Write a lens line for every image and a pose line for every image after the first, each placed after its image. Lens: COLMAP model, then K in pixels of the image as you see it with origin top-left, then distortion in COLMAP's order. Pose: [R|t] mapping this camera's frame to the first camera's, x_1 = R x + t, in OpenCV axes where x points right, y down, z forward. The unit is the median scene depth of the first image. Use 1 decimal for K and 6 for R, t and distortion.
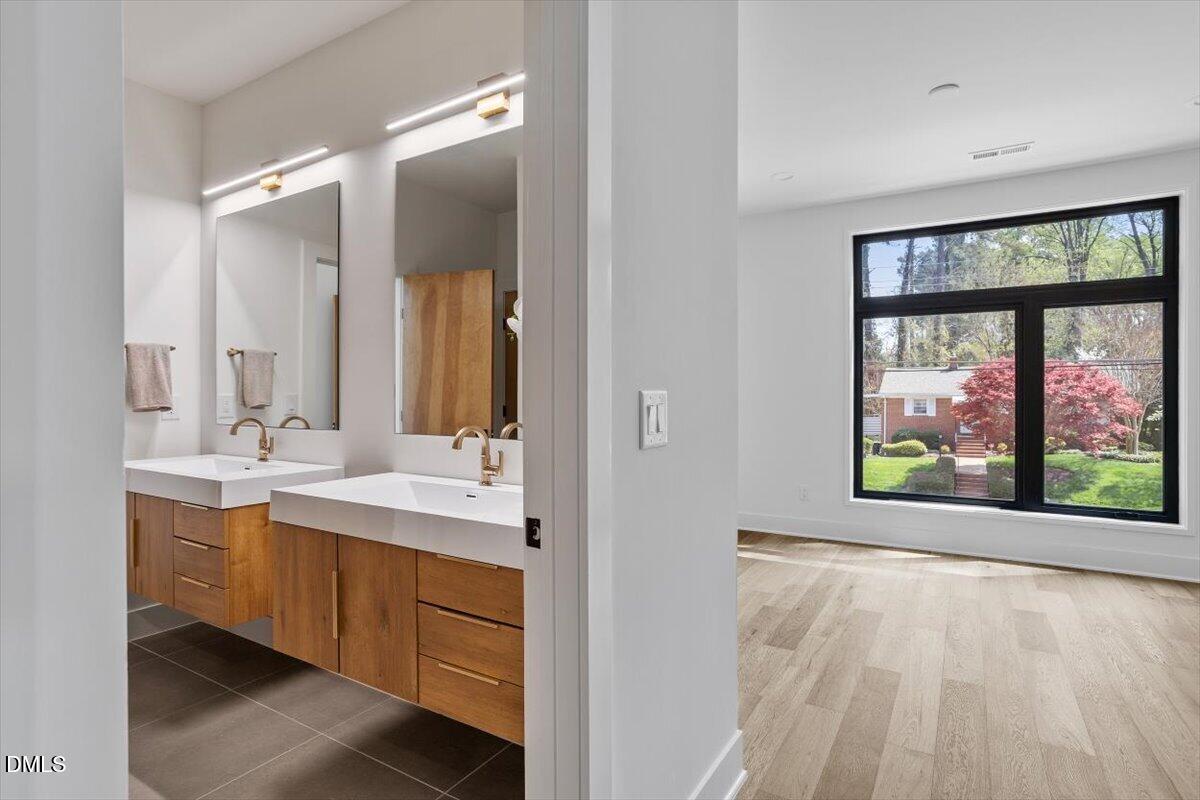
lens RADIAL K [[605.0, 0, 614.4], [0, 605.0, 389.9], [0, 0, 1]] dist [-0.053908, 0.029585]
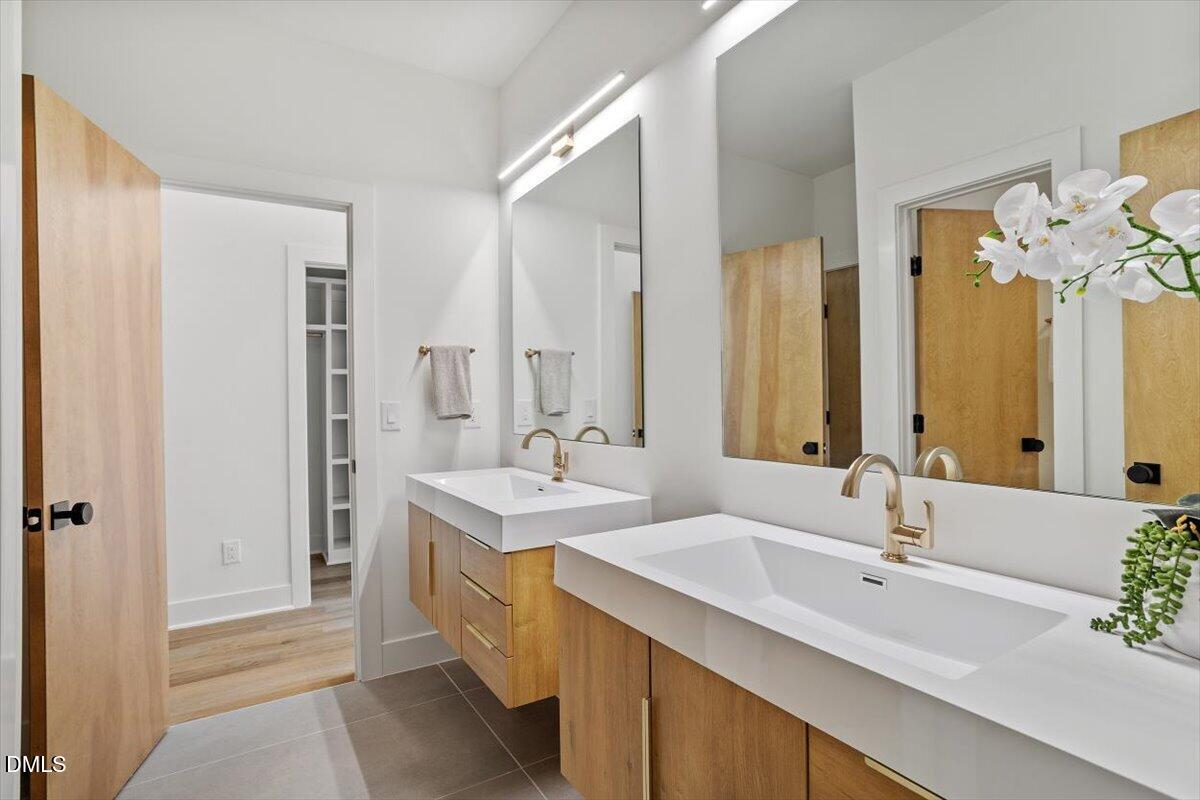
lens RADIAL K [[577.4, 0, 600.0], [0, 577.4, 400.0], [0, 0, 1]] dist [0.001182, 0.000364]
pose [[0.881339, -0.007054, -0.472431, -0.156299], [0.011833, 0.999904, 0.007145, 0.002946], [0.472336, -0.011887, 0.881338, 0.316157]]
